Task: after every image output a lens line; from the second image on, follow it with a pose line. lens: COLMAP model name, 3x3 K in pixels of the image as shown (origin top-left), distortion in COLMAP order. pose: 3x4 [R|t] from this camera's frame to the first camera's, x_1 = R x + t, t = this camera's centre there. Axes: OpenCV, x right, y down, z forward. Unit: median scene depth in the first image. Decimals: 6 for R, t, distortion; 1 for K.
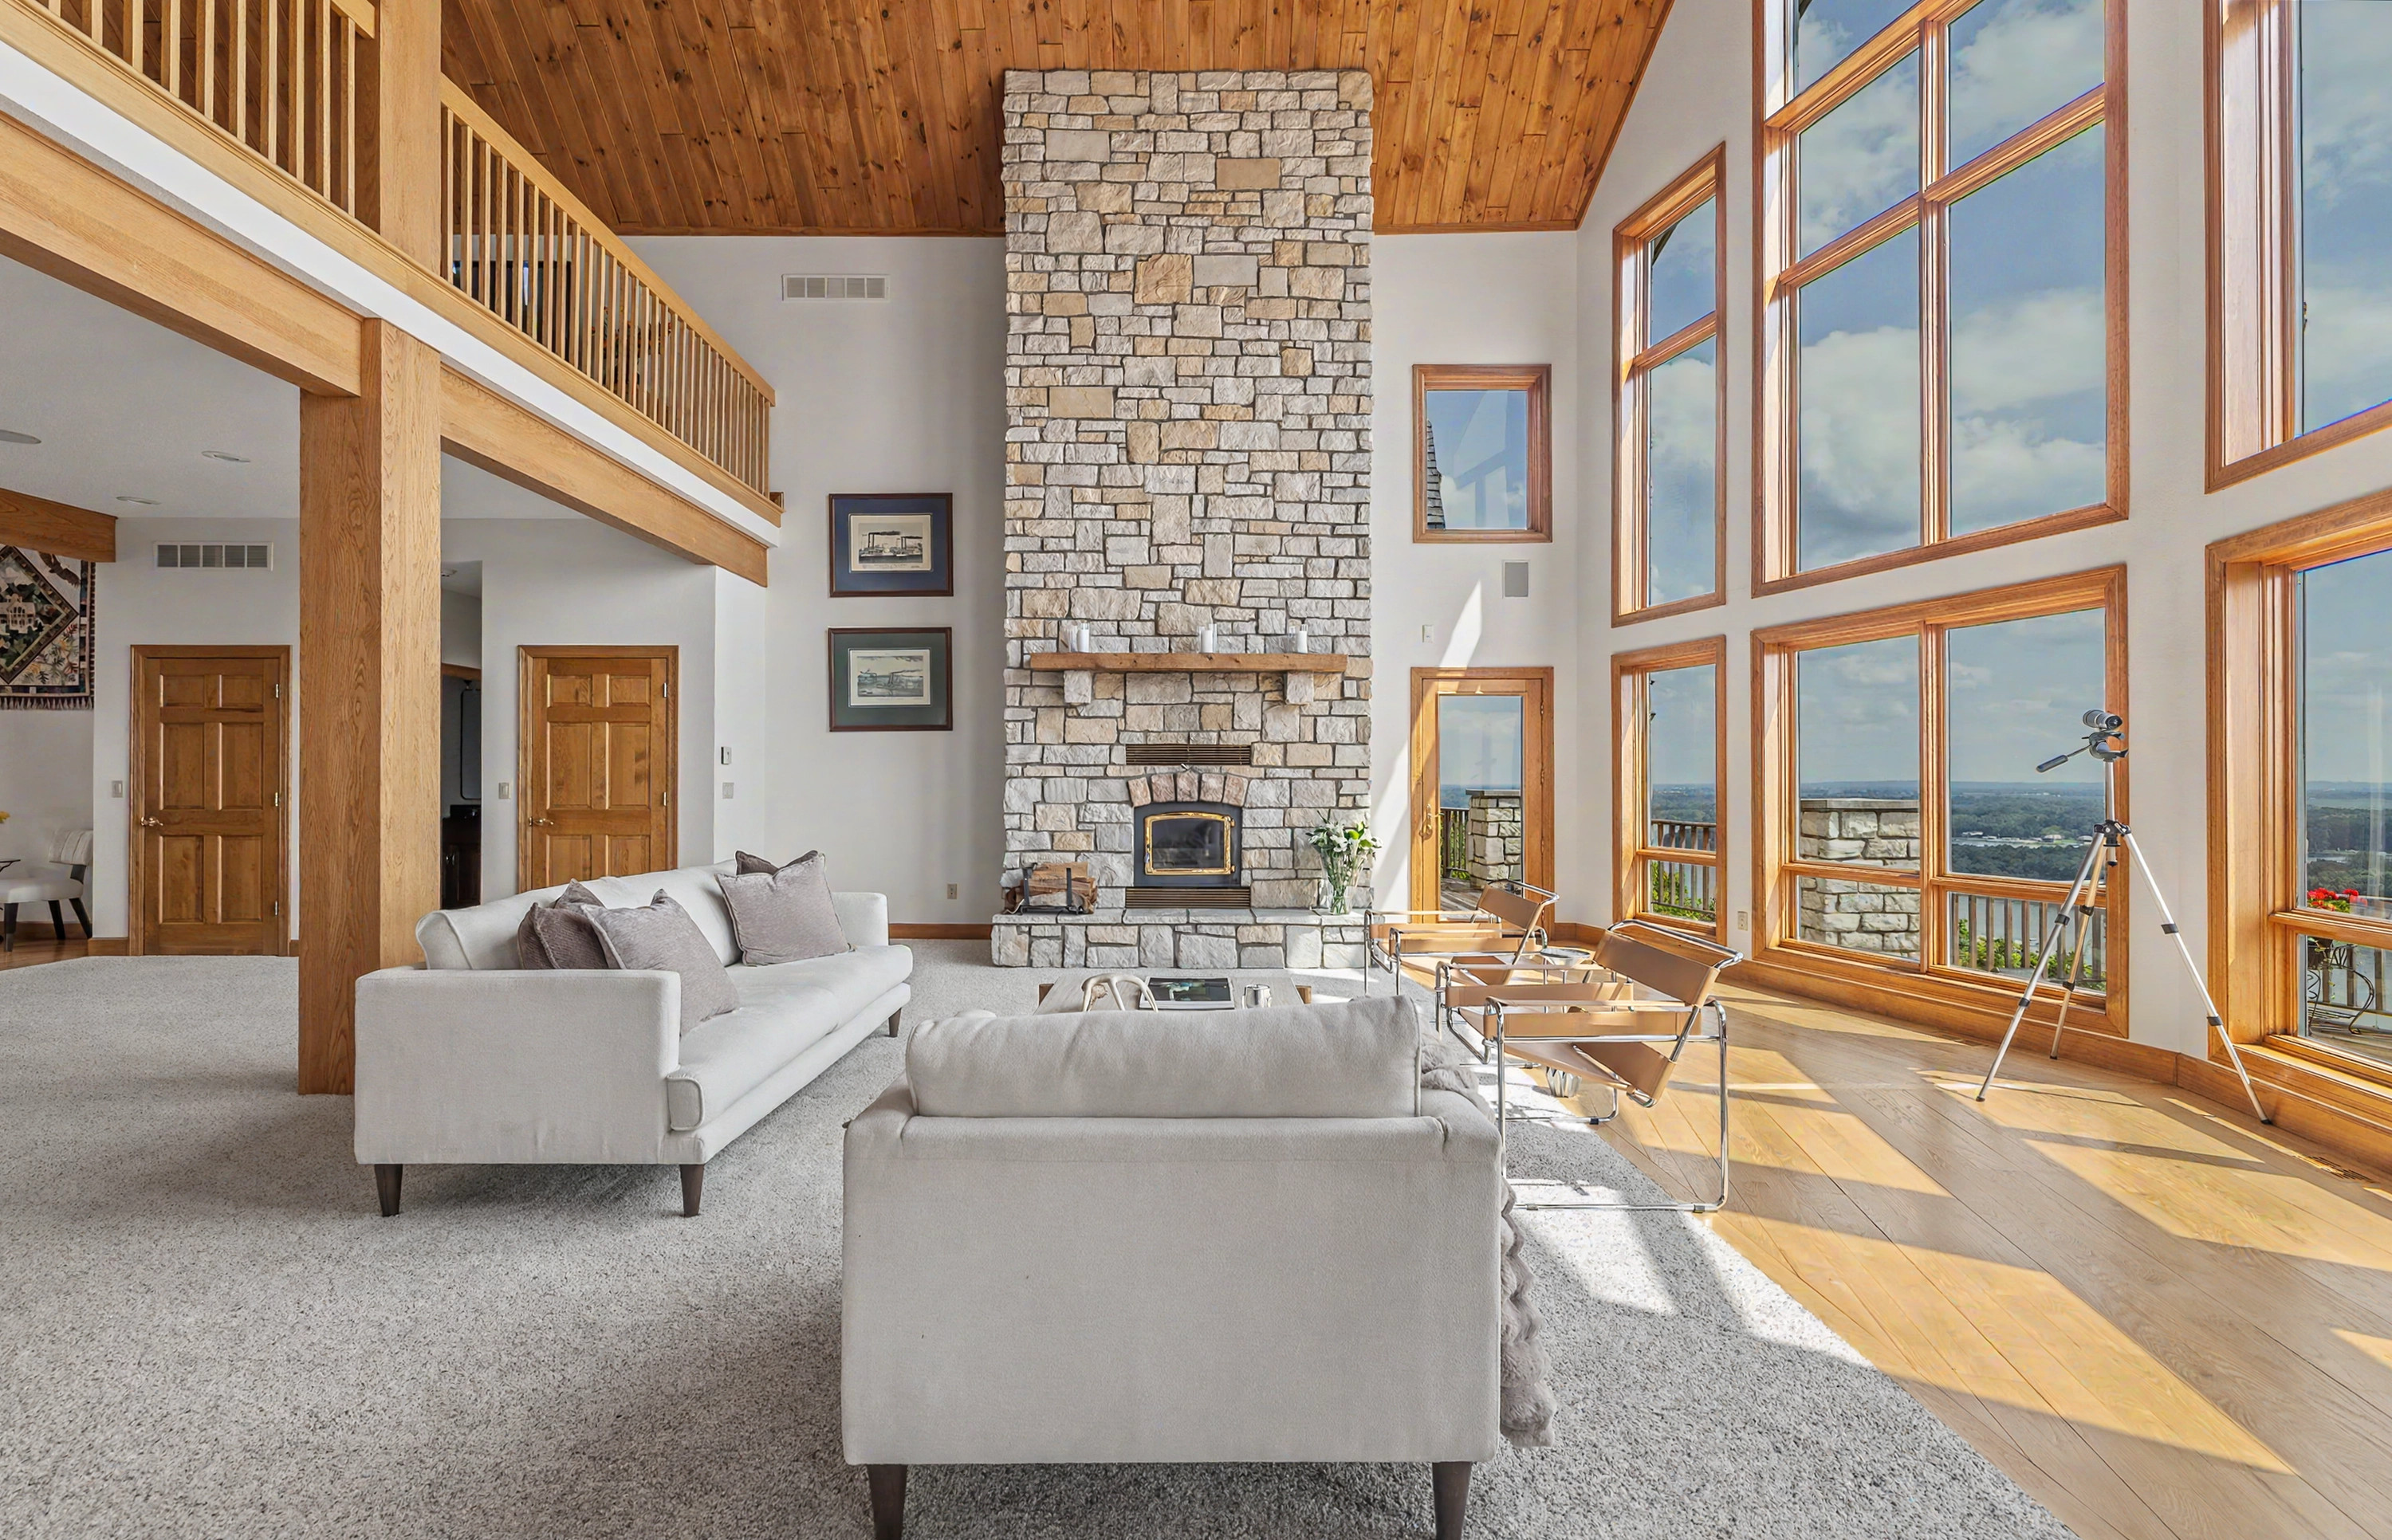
lens RADIAL K [[1032.2, 0, 1178.4], [0, 1032.2, 776.4], [0, 0, 1]] dist [0.000882, -0.000040]
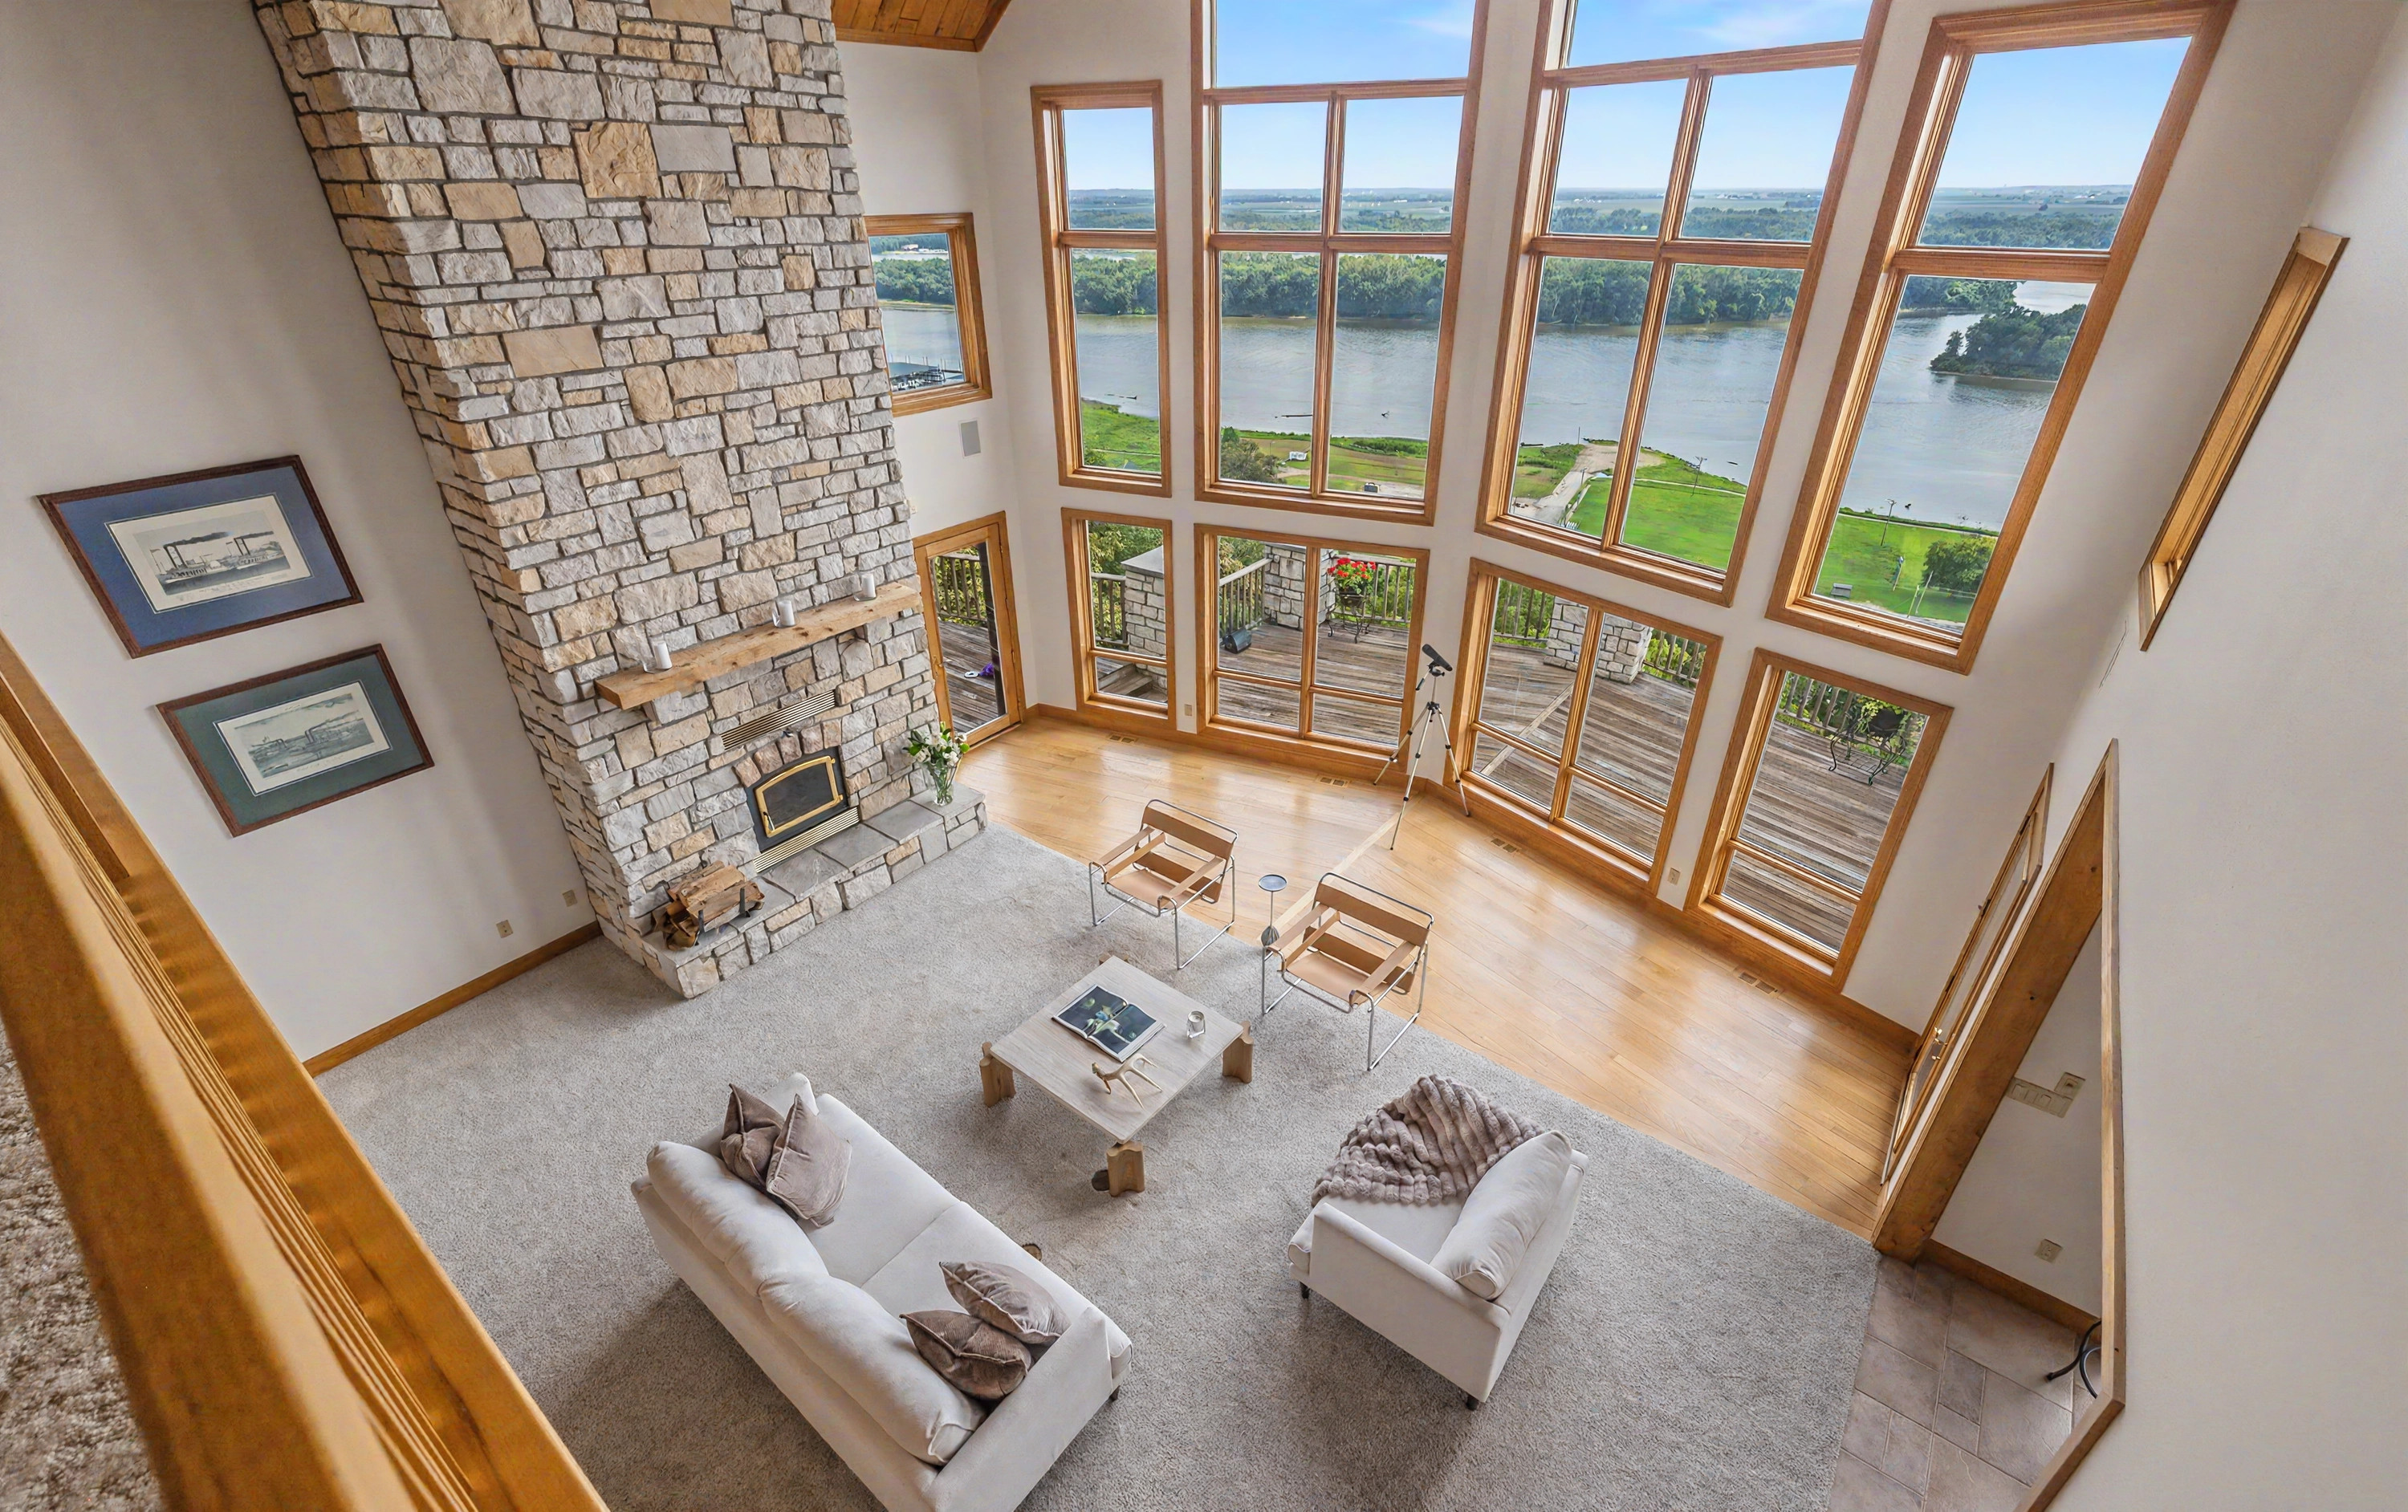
lens RADIAL K [[1021.0, 0, 1201.6], [0, 1021.0, 750.0], [0, 0, 1]] dist [0.003535, 0.000374]
pose [[0.612147, -0.389050, 0.688416, -0.429166], [0.001586, 0.871195, 0.490935, -0.473631], [-0.790743, -0.299432, 0.533916, 0.149098]]
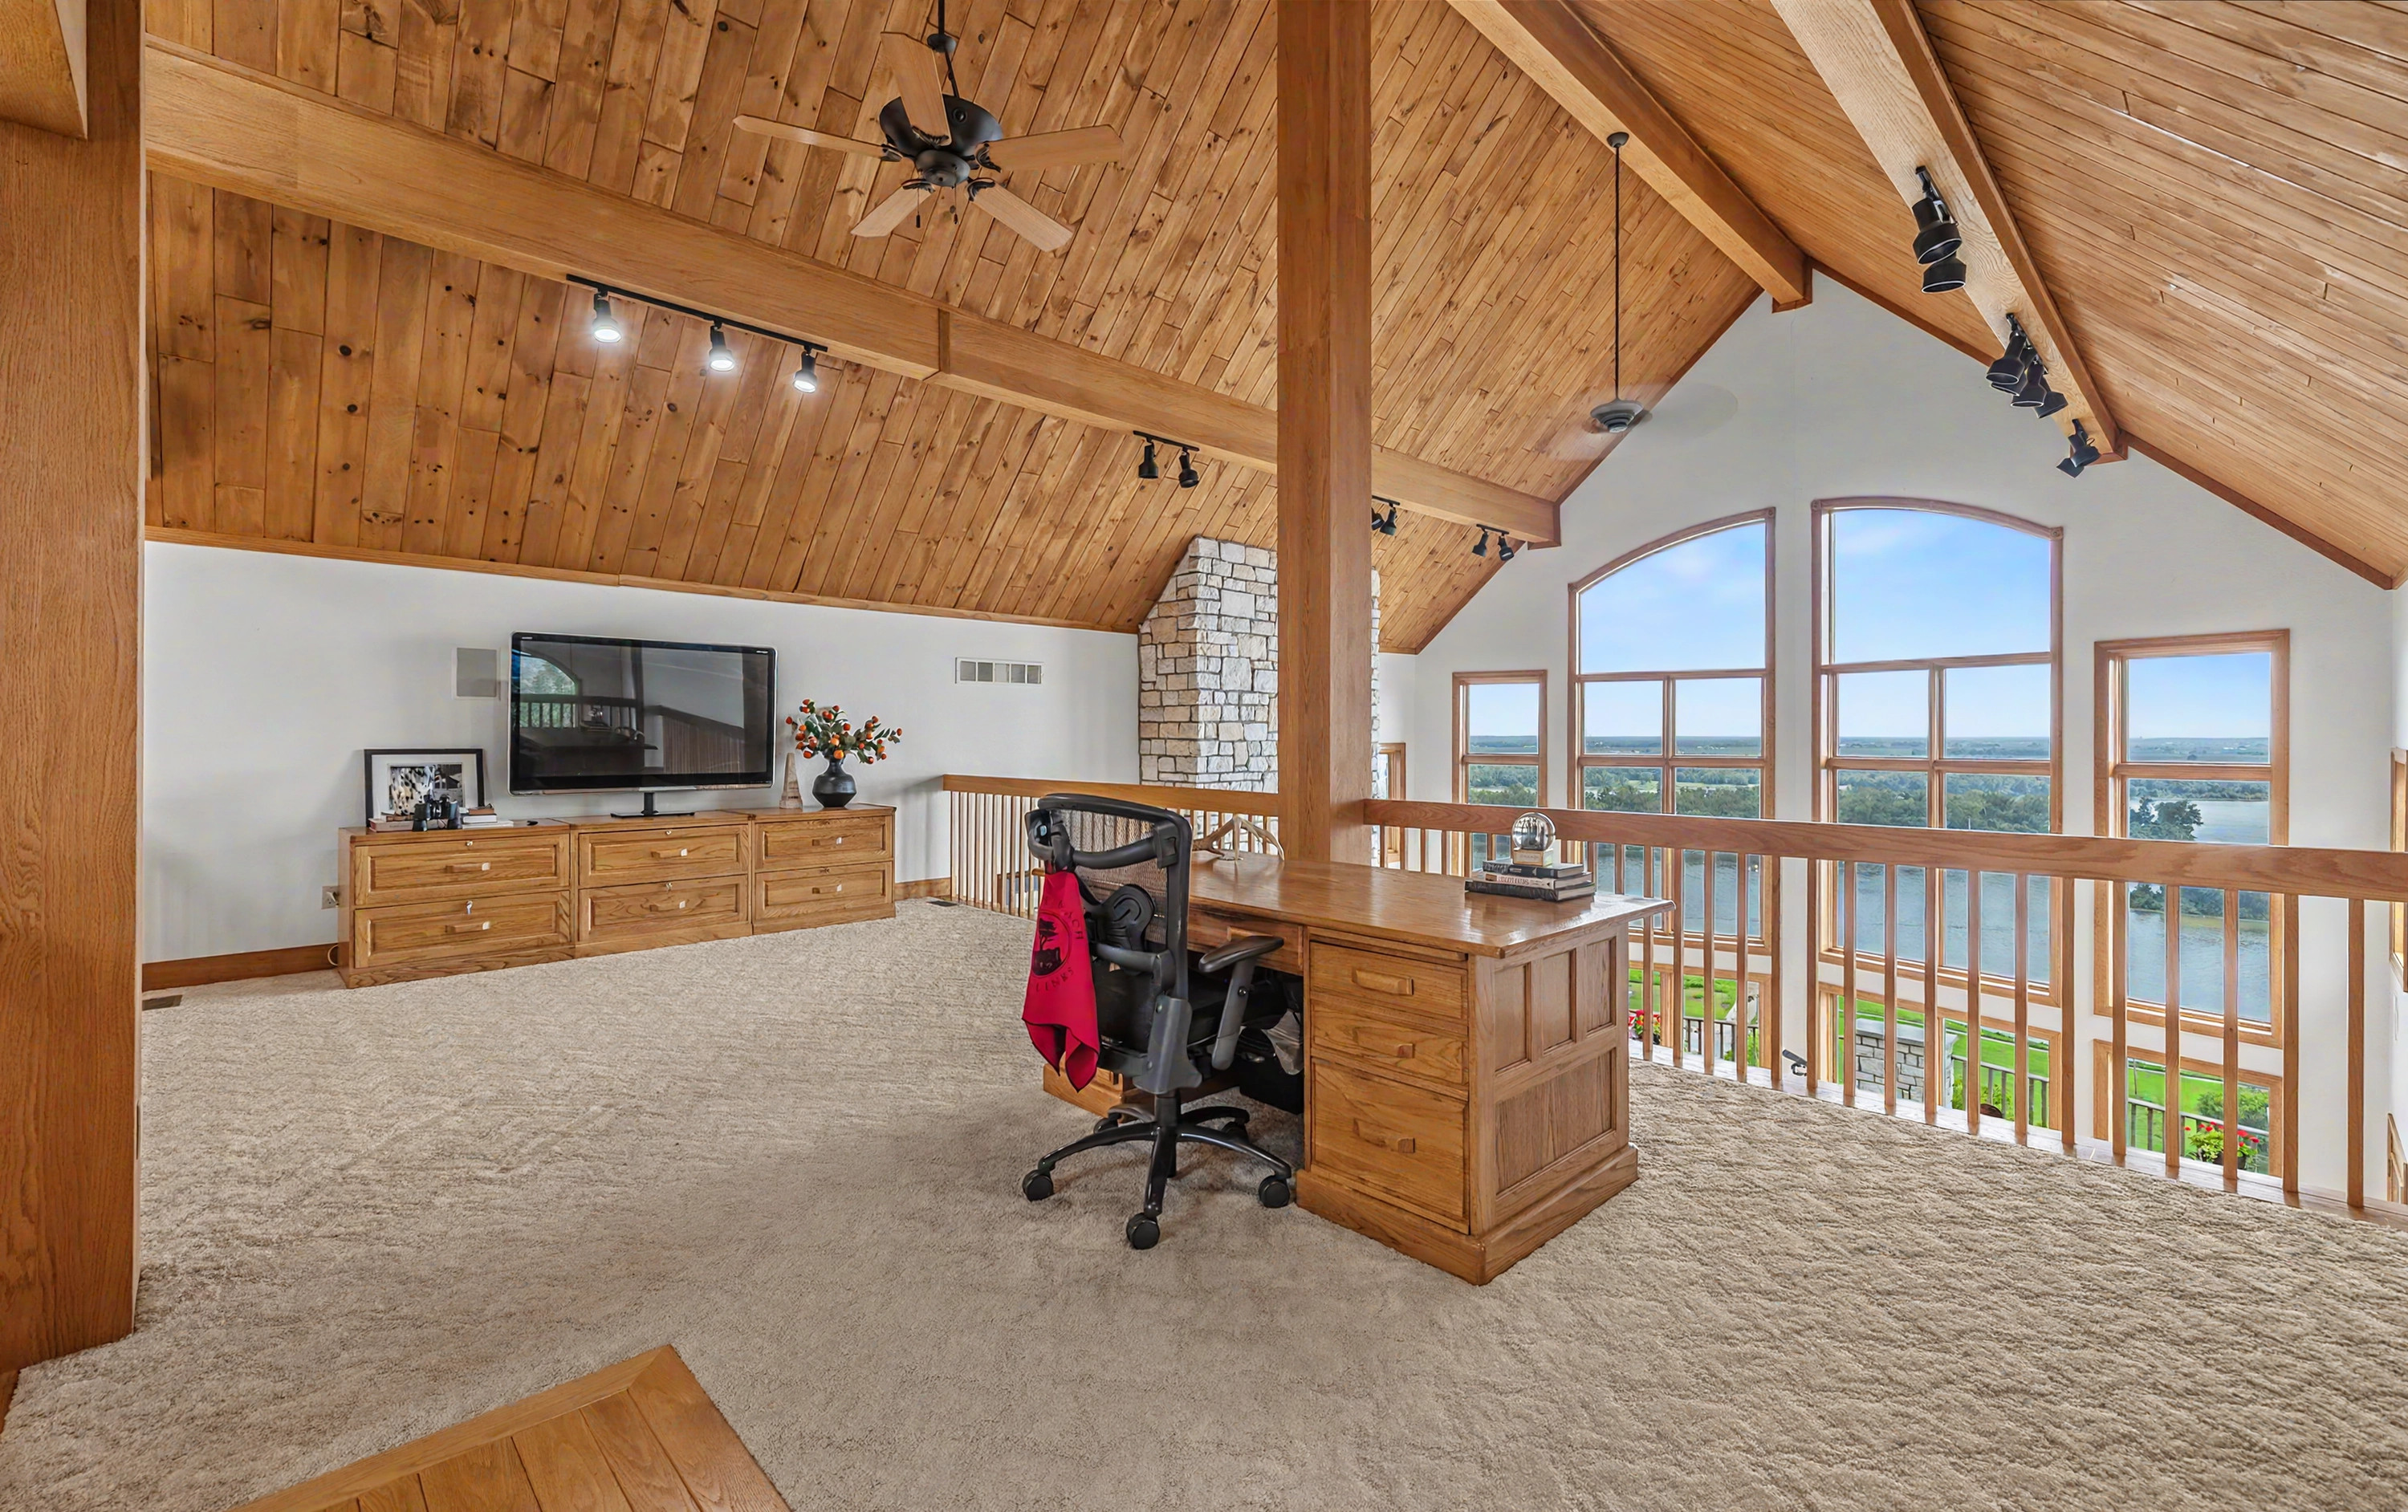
lens RADIAL K [[1021.0, 0, 1202.4], [0, 1021.0, 739.0], [0, 0, 1]] dist [0.003535, 0.000374]
pose [[0.716021, -0.006200, 0.698052, -0.991036], [-0.002268, 0.999935, 0.011208, -0.462708], [-0.698075, -0.009608, 0.715960, 0.147219]]
